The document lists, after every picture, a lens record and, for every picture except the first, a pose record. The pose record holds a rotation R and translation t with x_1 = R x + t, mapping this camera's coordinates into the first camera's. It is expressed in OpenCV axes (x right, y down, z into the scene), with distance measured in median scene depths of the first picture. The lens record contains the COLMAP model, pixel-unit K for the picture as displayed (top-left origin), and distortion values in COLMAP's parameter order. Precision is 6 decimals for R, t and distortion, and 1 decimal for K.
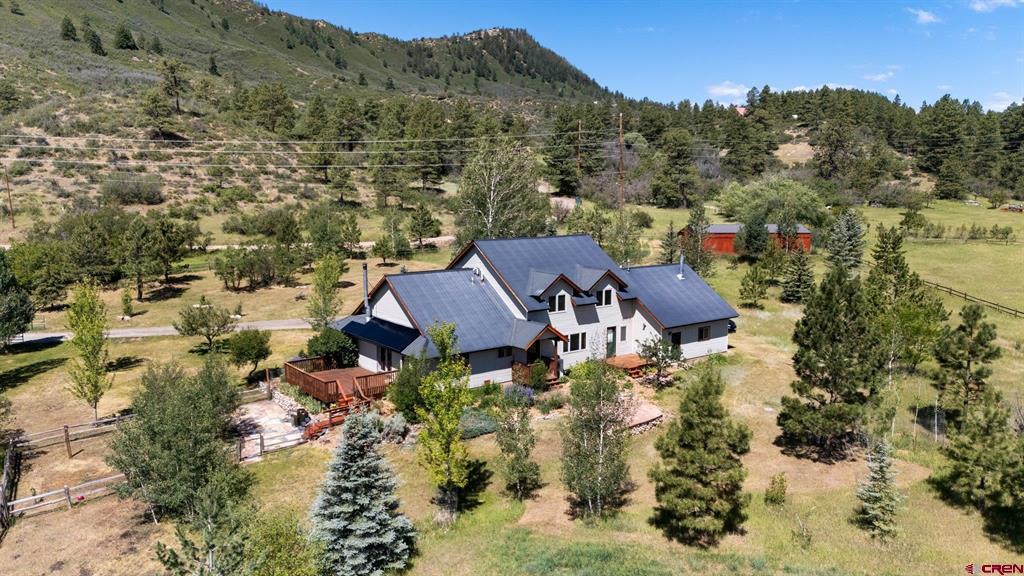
lens RADIAL K [[711.3, 0, 512.0], [0, 711.3, 288.0], [0, 0, 1]] dist [0.075091, -0.098975]
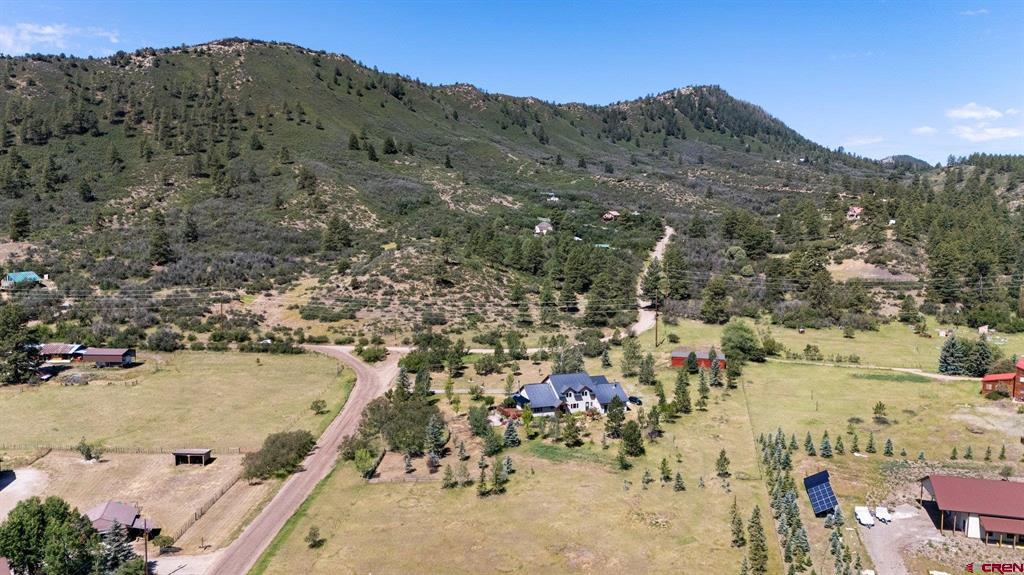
lens RADIAL K [[711.3, 0, 512.0], [0, 711.3, 287.5], [0, 0, 1]] dist [0.075091, -0.098975]
pose [[0.961718, 0.031486, -0.272228, 0.270478], [-0.043335, 0.998352, -0.037622, -0.134832], [0.270595, 0.047978, 0.961497, -0.936294]]
